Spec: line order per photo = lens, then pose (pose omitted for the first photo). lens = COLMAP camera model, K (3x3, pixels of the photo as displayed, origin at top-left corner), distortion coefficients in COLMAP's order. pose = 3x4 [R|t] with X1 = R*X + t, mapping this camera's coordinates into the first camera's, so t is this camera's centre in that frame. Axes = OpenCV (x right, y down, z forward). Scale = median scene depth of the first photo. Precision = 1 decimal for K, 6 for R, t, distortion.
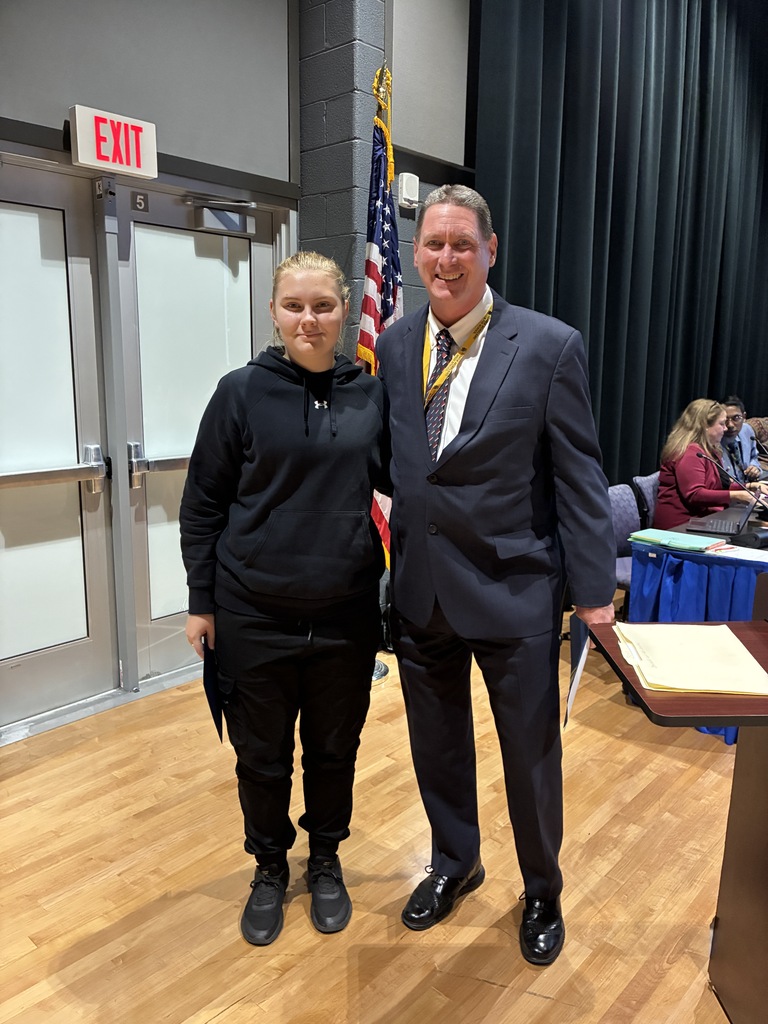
lens RADIAL K [[765.3, 0, 378.3], [0, 765.3, 499.5], [0, 0, 1]] dist [0.044823, -0.073282]
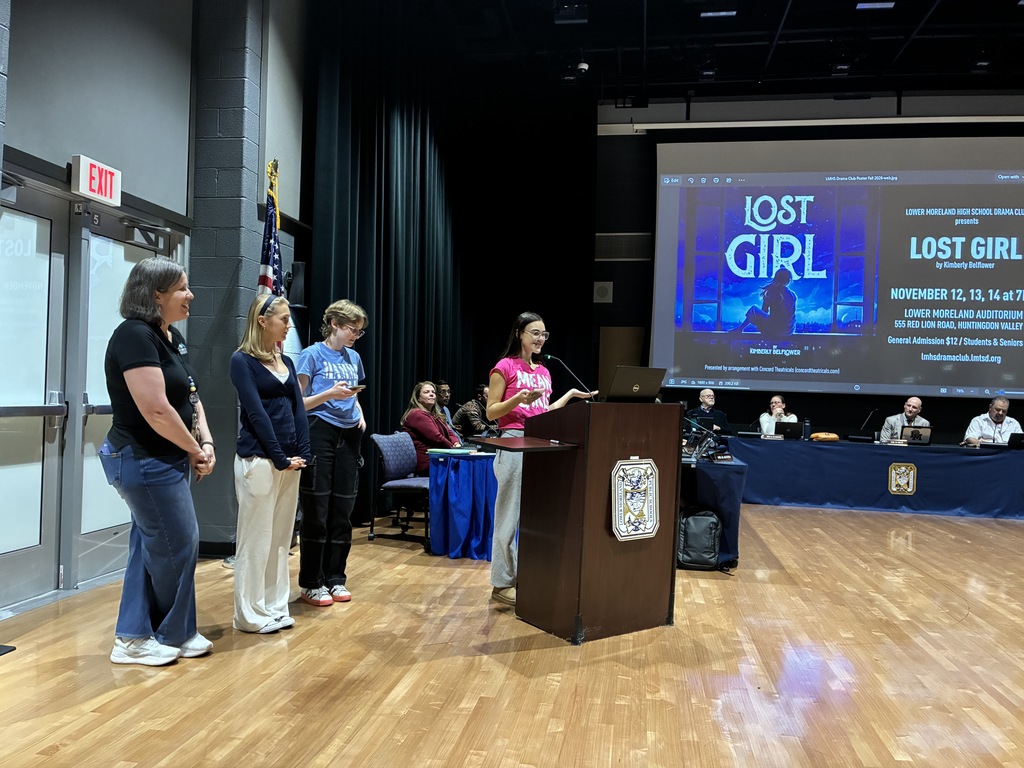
lens RADIAL K [[765.3, 0, 515.8], [0, 765.3, 387.3], [0, 0, 1]] dist [0.044823, -0.073282]
pose [[0.833404, 0.017979, 0.552371, -0.444729], [0.078163, 0.985590, -0.150009, 0.181233], [-0.547108, 0.168193, 0.819990, -0.506054]]
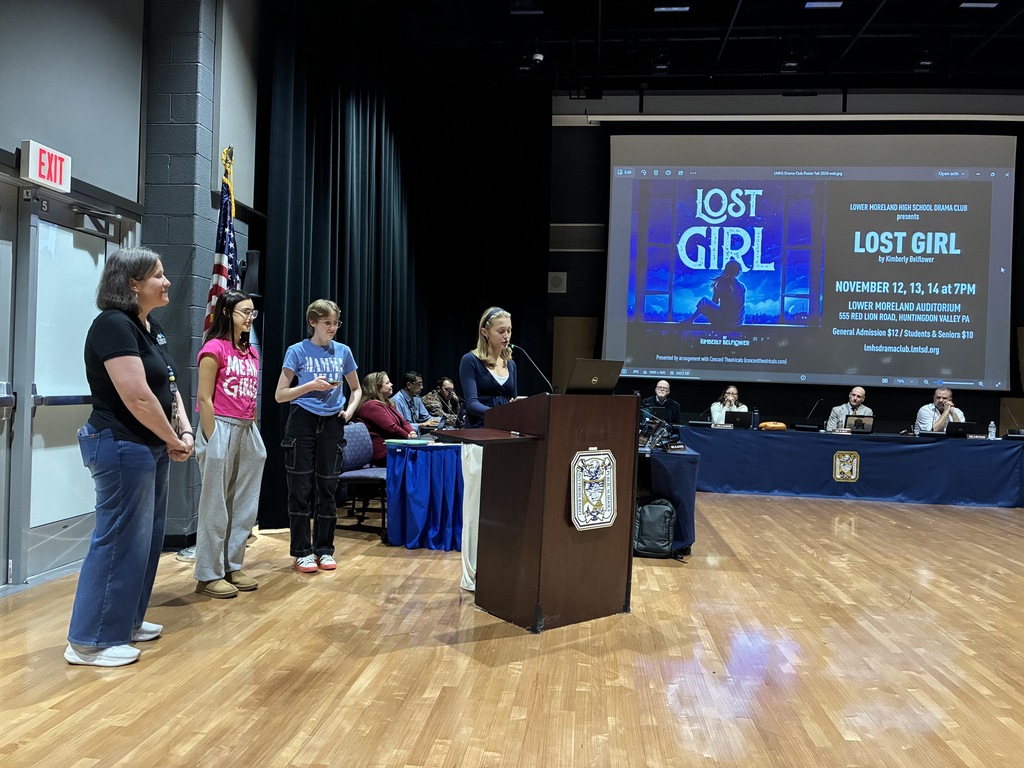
lens RADIAL K [[765.3, 0, 508.7], [0, 765.3, 380.3], [0, 0, 1]] dist [0.044823, -0.073282]
pose [[0.802153, 0.015763, 0.596911, -0.462848], [0.084003, 0.986731, -0.138944, 0.175254], [-0.591180, 0.161597, 0.790185, -0.507963]]
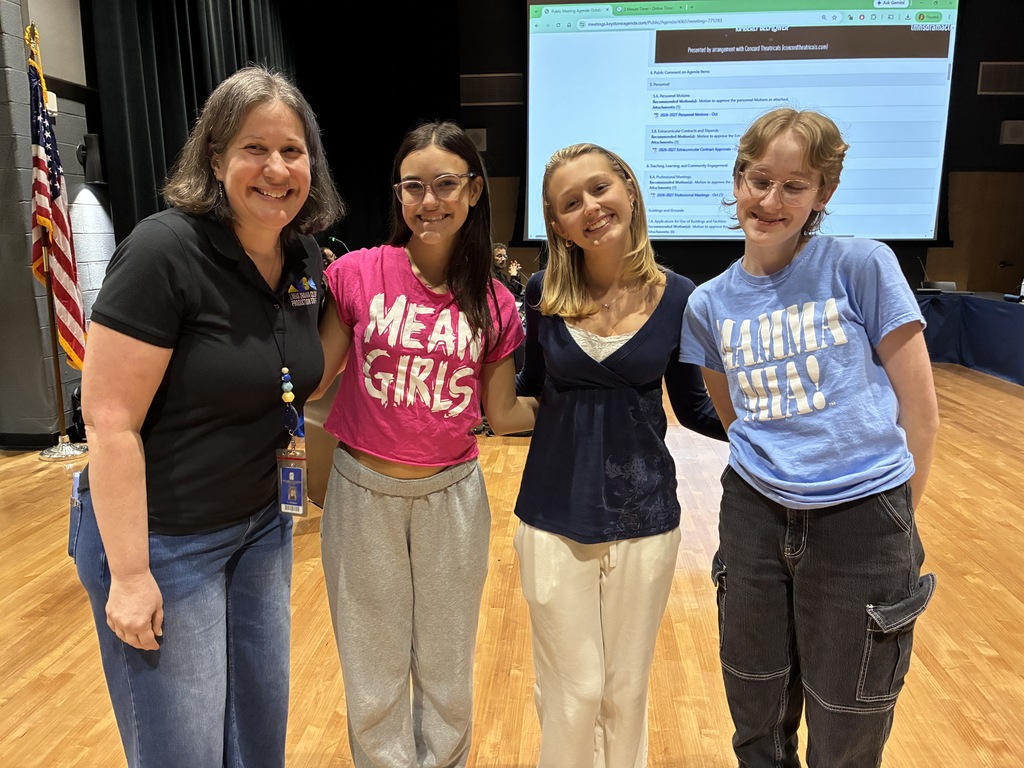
lens RADIAL K [[765.3, 0, 496.4], [0, 765.3, 392.8], [0, 0, 1]] dist [0.044823, -0.073282]
pose [[0.796874, -0.138479, 0.588061, -0.236433], [0.123026, 0.990176, 0.066460, 0.135635], [-0.591487, 0.019386, 0.806082, -0.662604]]
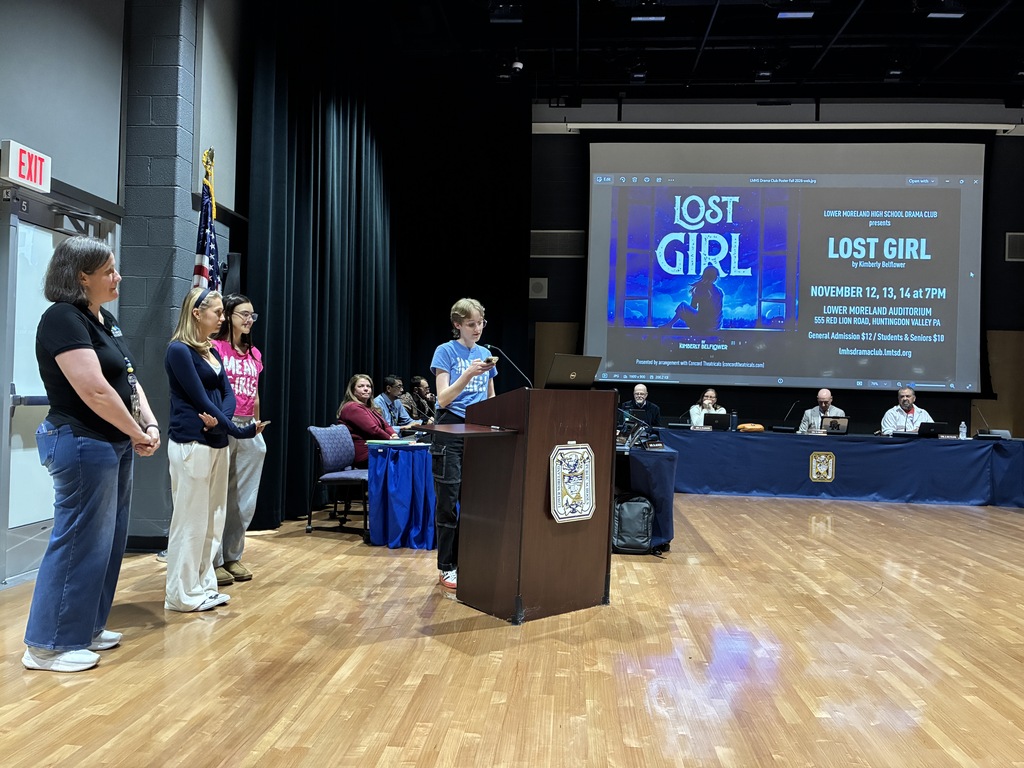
lens RADIAL K [[765.3, 0, 513.1], [0, 765.3, 379.6], [0, 0, 1]] dist [0.044823, -0.073282]
pose [[0.785245, 0.019639, 0.618874, -0.470660], [0.093527, 0.984267, -0.149904, 0.200447], [-0.612081, 0.175593, 0.771053, -0.523217]]
